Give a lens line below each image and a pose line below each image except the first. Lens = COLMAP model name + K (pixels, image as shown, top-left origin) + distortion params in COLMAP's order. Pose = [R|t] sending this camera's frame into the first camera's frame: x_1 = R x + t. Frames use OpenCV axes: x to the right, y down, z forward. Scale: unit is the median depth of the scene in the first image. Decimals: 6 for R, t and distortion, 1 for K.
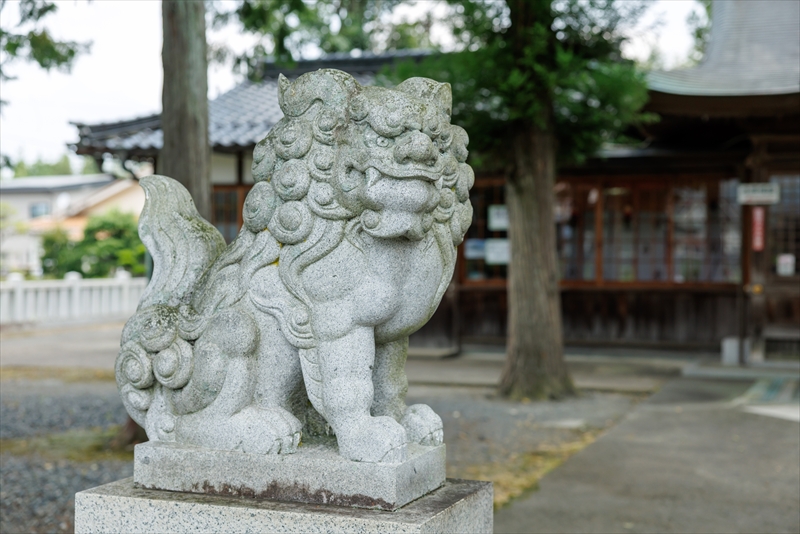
lens RADIAL K [[1175.7, 0, 400.0], [0, 1175.7, 267.0], [0, 0, 1]] dist [0.011948, 0.012874]
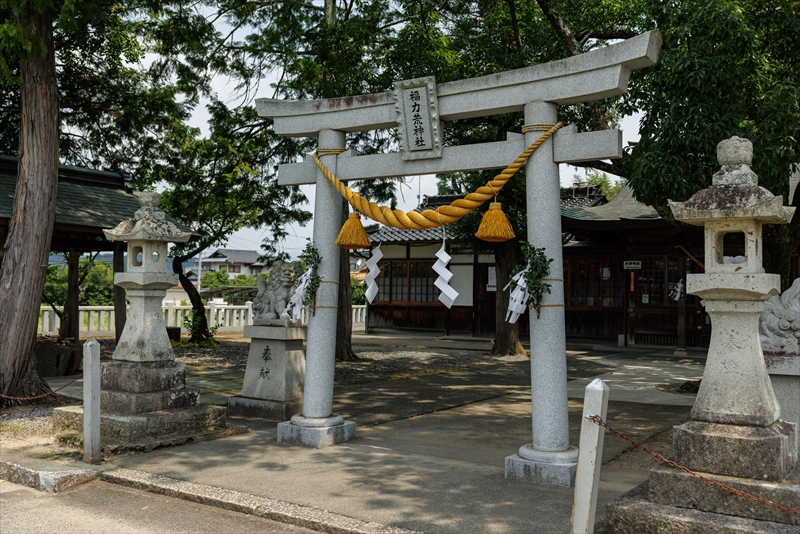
lens RADIAL K [[808.2, 0, 400.0], [0, 808.2, 267.0], [0, 0, 1]] dist [0.014391, 0.007341]
pose [[0.965088, 0.001013, -0.261923, 0.283217], [-0.012532, 0.999026, -0.042313, 0.008139], [0.261625, 0.044118, 0.964161, -0.506262]]
